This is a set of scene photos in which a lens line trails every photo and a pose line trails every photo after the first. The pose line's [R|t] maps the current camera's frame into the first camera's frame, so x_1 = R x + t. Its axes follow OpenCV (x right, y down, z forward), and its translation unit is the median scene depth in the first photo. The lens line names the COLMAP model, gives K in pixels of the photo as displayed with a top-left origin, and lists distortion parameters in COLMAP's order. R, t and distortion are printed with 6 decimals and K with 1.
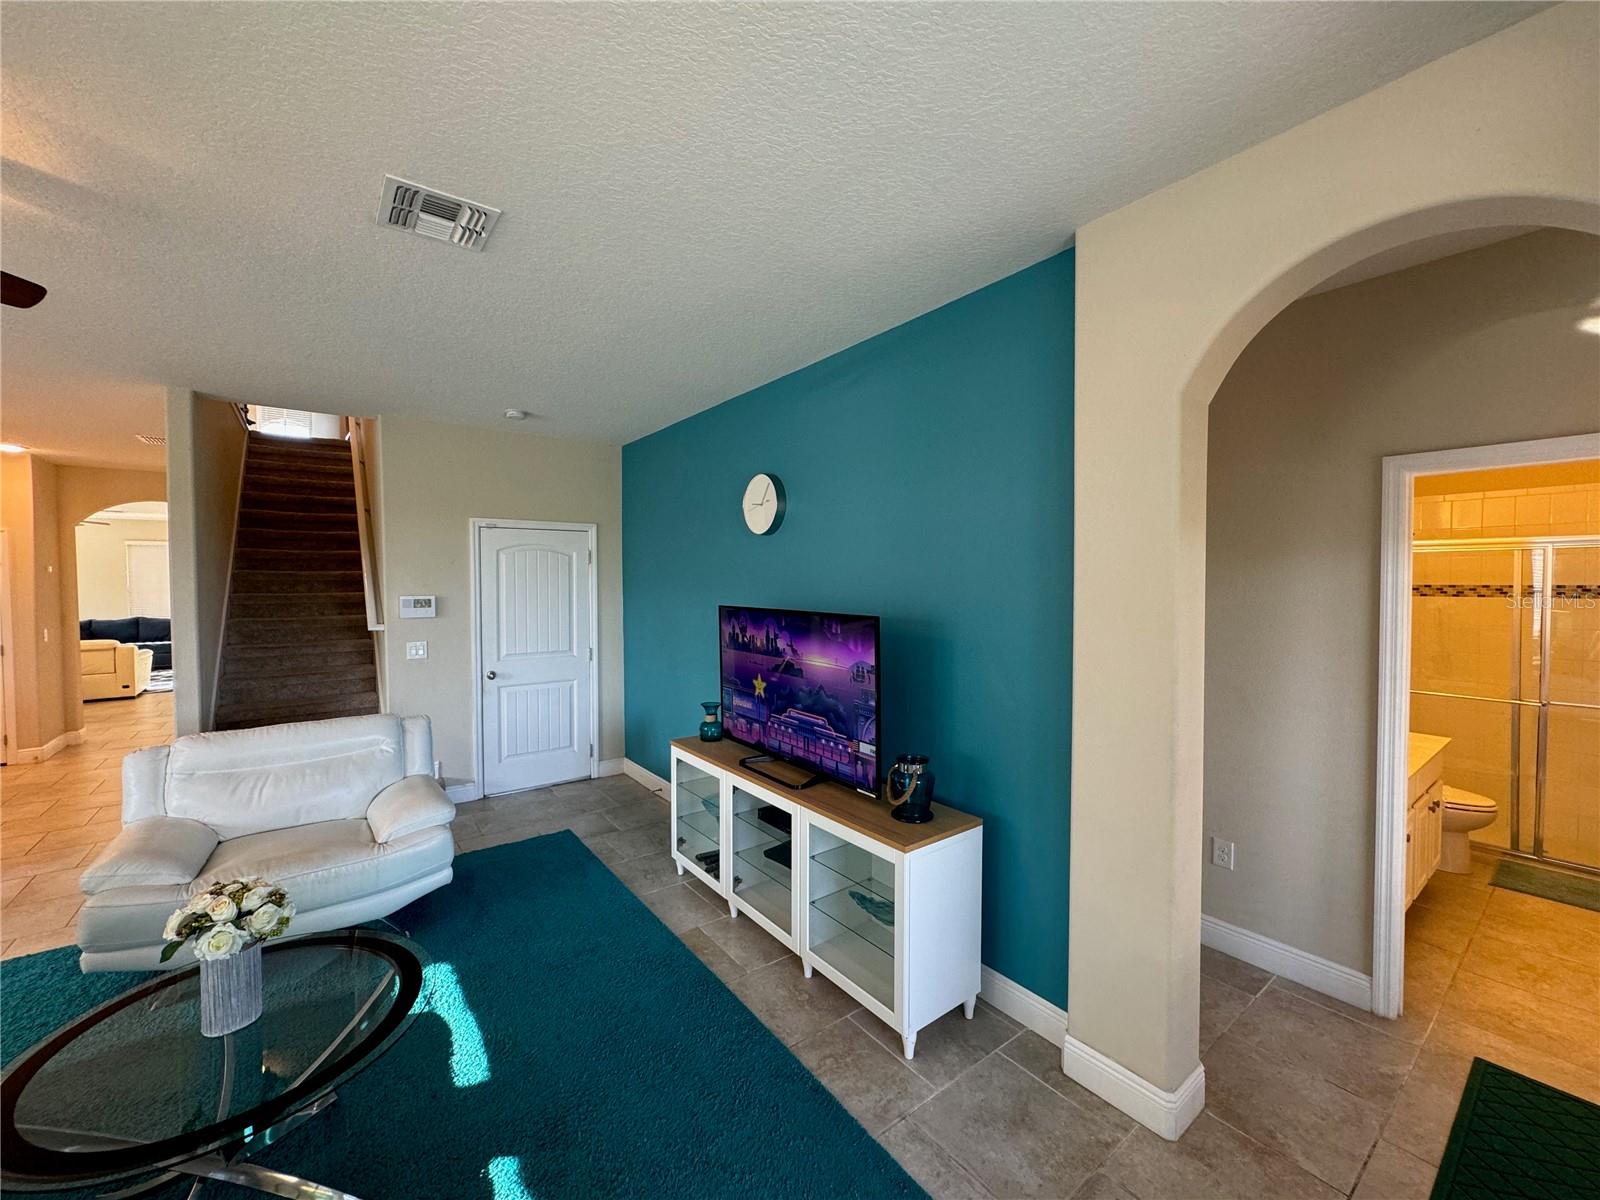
lens RADIAL K [[636.0, 0, 805.0], [0, 636.0, 596.9], [0, 0, 1]] dist [-0.001688, 0.000580]
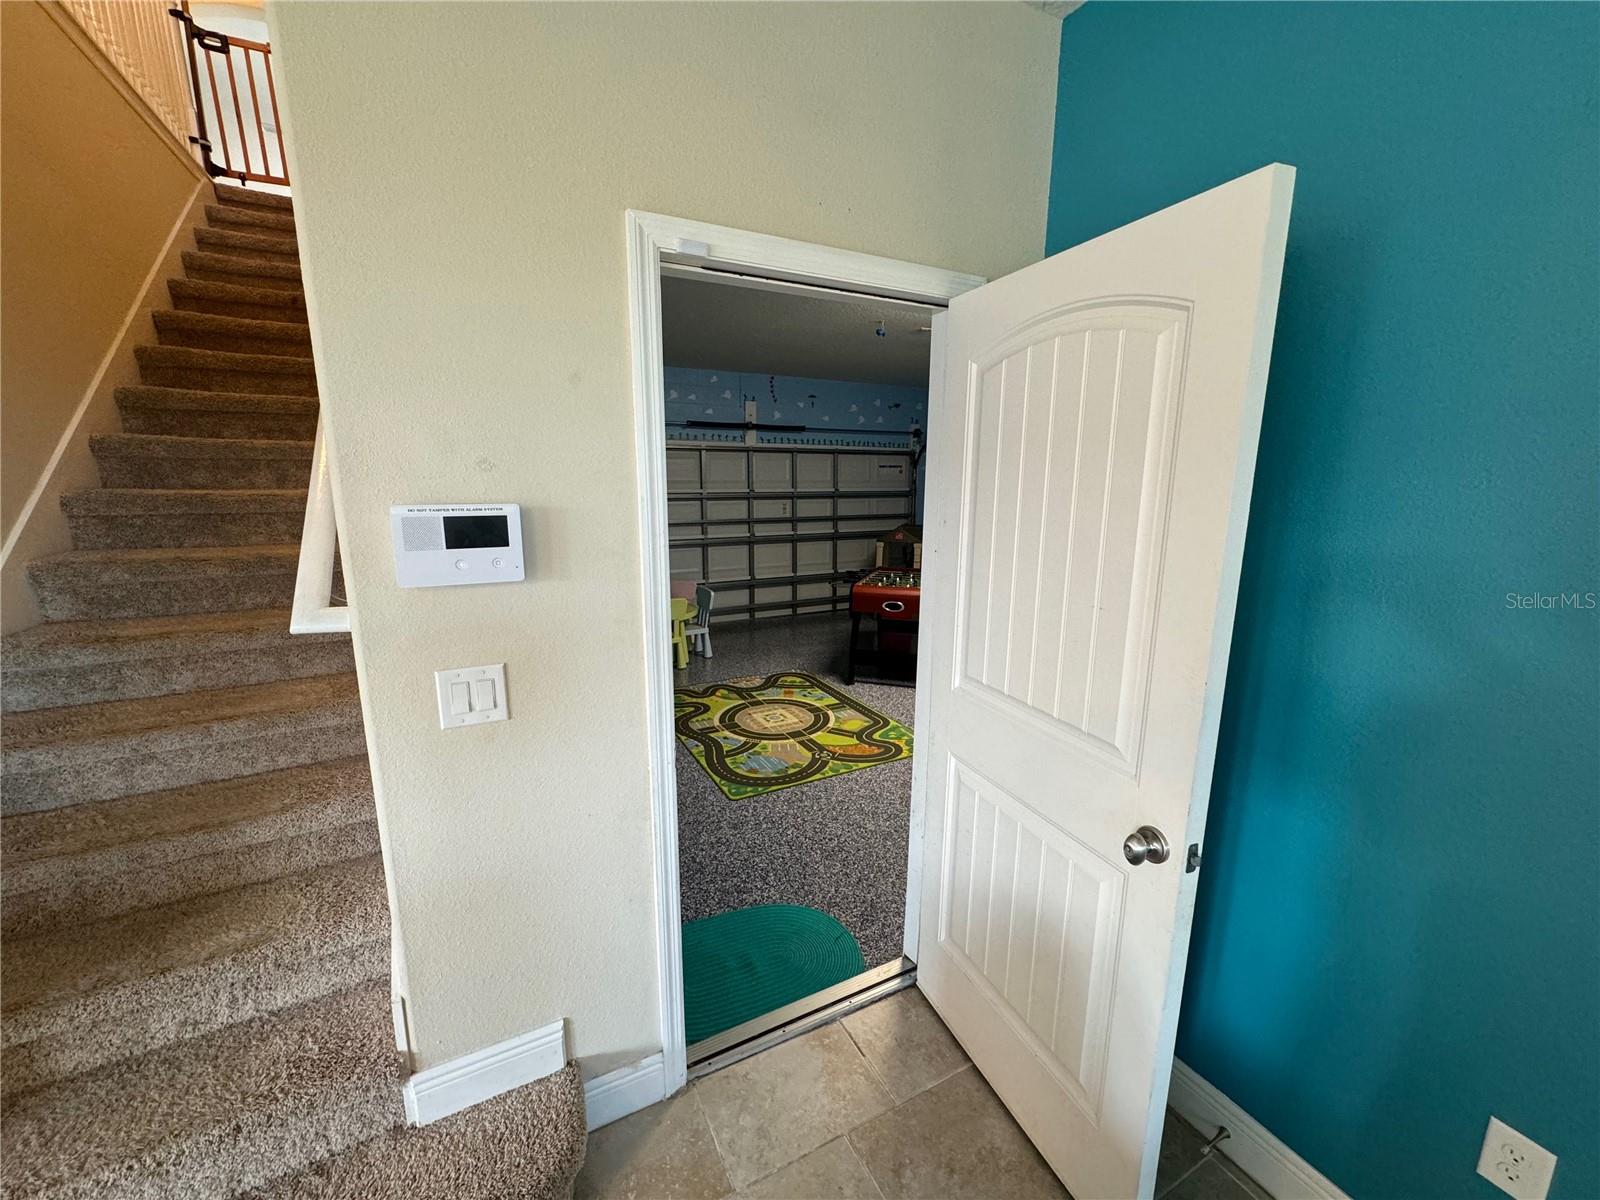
lens RADIAL K [[636.0, 0, 796.8], [0, 636.0, 598.9], [0, 0, 1]] dist [-0.001688, 0.000580]
pose [[0.984920, 0.037557, -0.168887, -0.385470], [-0.010247, 0.987104, 0.159752, -0.005438], [0.172709, -0.155612, 0.972603, 0.691452]]
